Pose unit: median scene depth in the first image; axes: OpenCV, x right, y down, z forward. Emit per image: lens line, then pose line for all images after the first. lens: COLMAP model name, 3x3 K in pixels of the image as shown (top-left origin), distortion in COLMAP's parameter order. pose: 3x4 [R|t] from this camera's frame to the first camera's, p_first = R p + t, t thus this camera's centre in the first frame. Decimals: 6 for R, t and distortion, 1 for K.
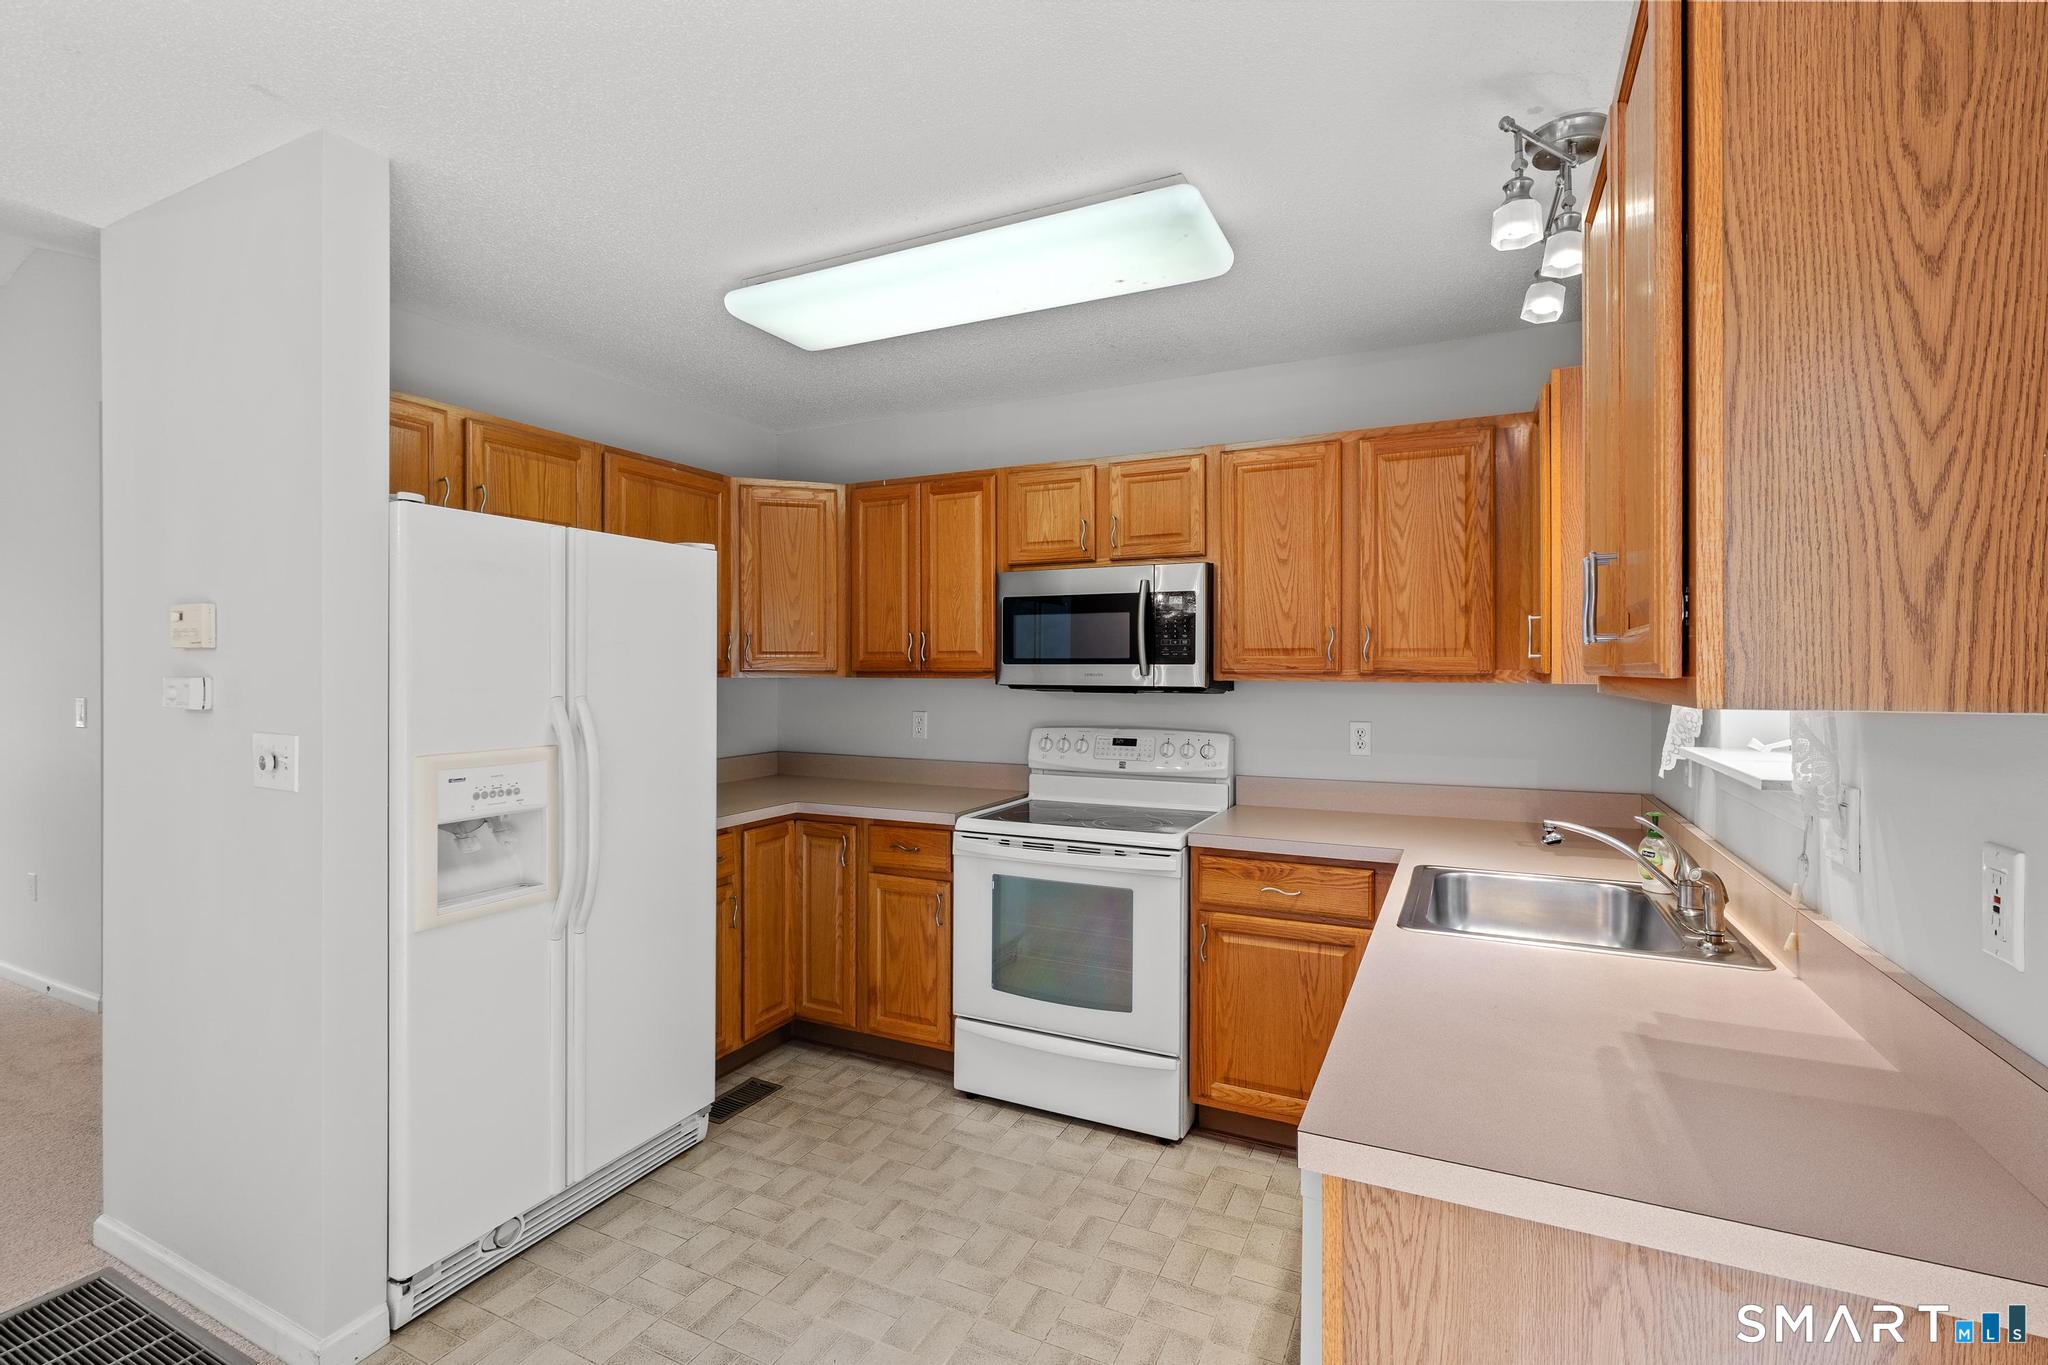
lens RADIAL K [[930.2, 0, 1019.9], [0, 930.2, 661.8], [0, 0, 1]] dist [-0.000021, 0.000473]
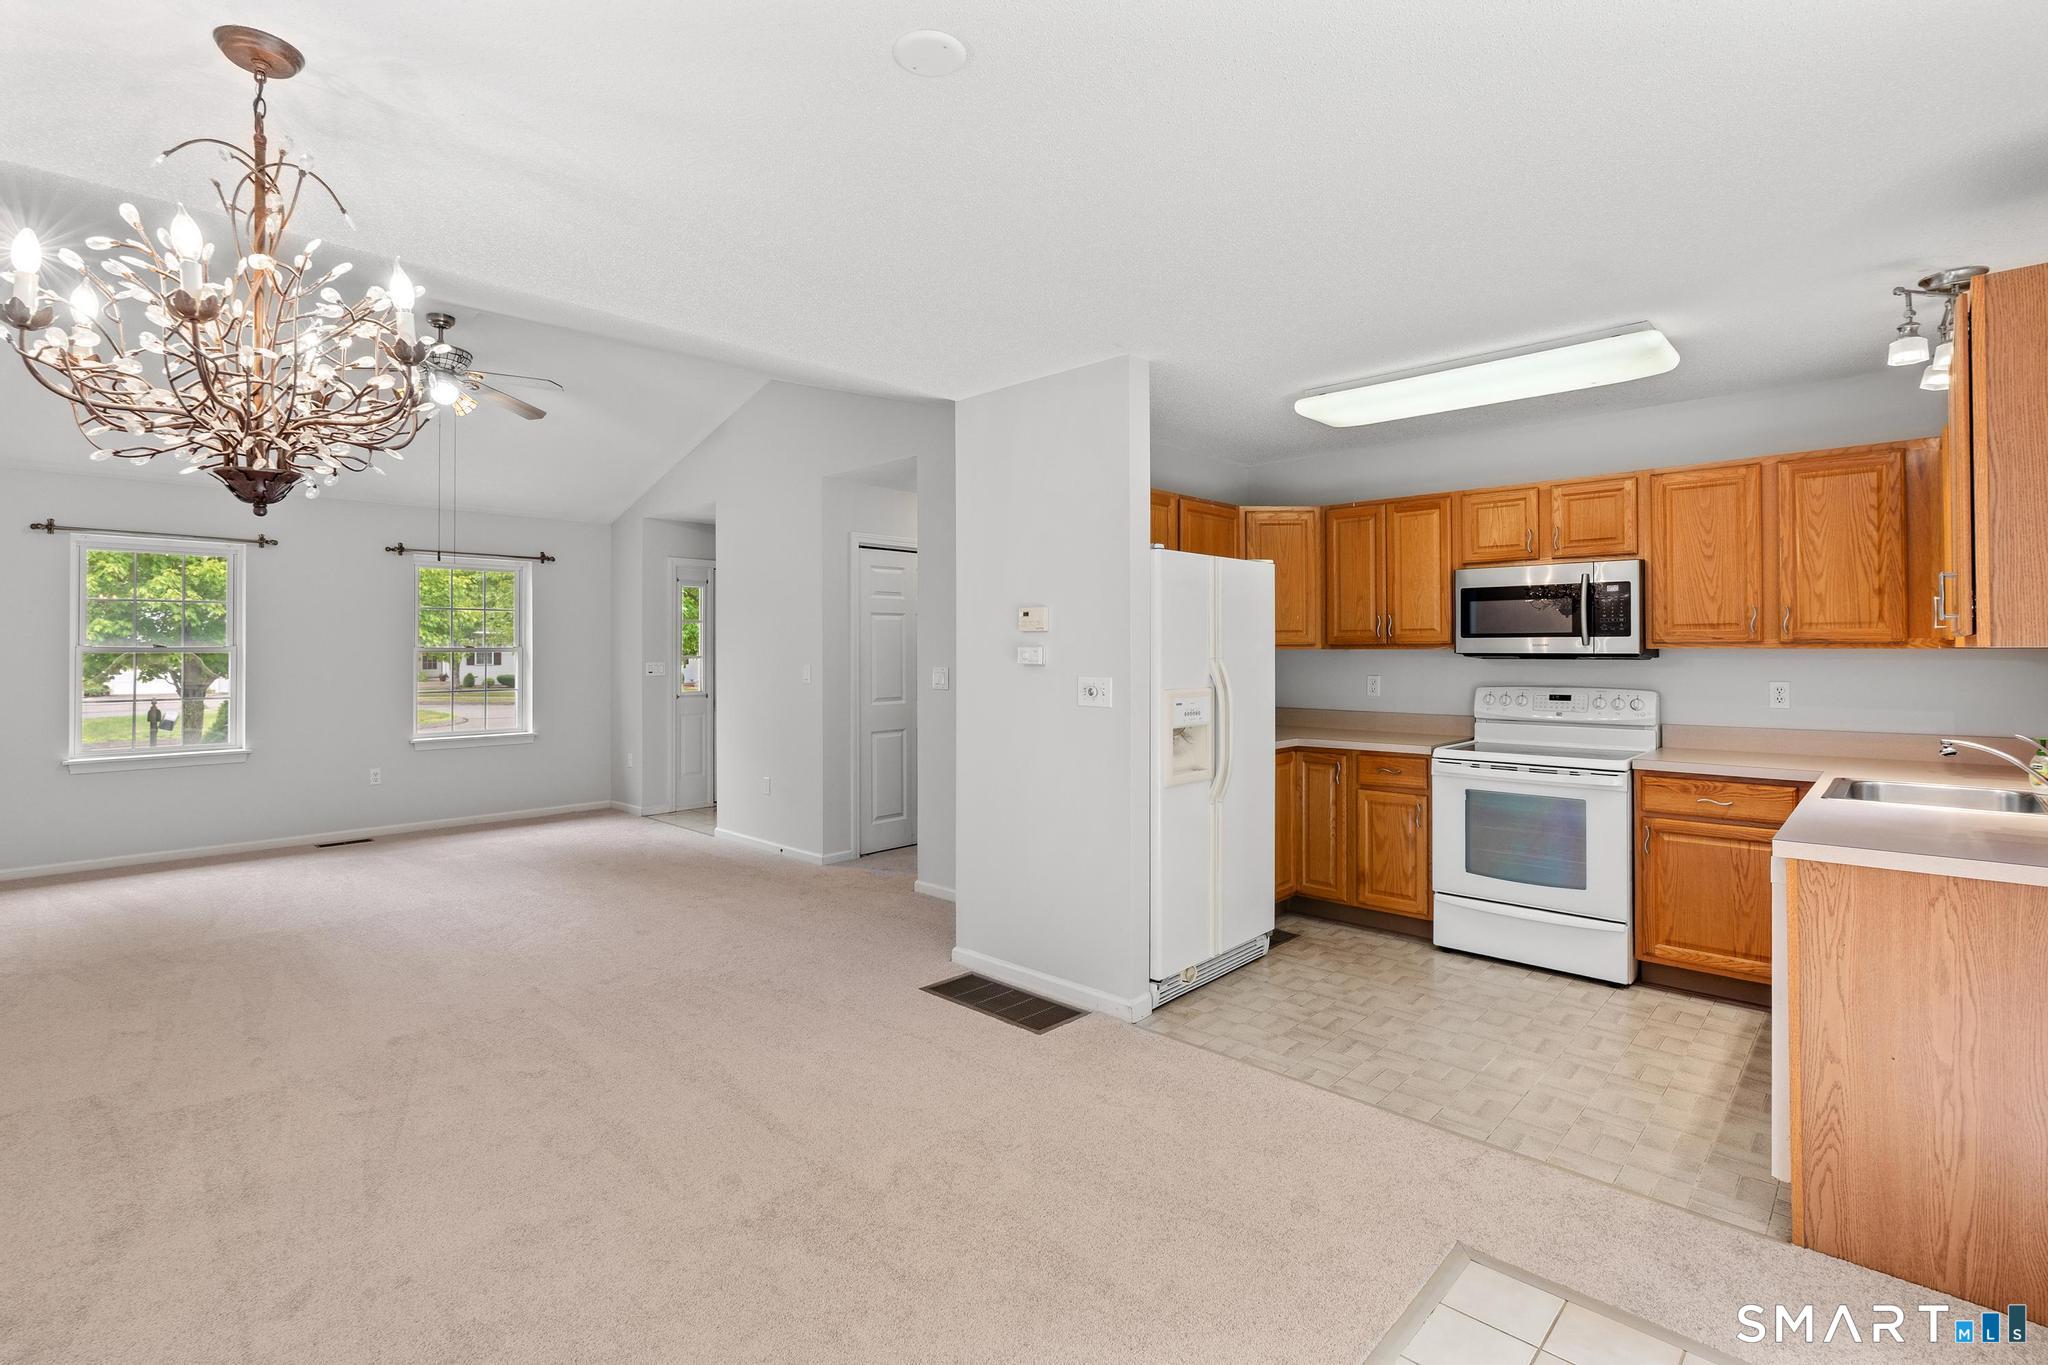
lens RADIAL K [[958.8, 0, 1025.8], [0, 958.8, 636.3], [0, 0, 1]] dist [0.008831, 0.000679]
pose [[0.957285, -0.008726, -0.289016, -0.253598], [0.006847, 0.999948, -0.007510, 0.007314], [0.289066, 0.005211, 0.957295, -0.592846]]
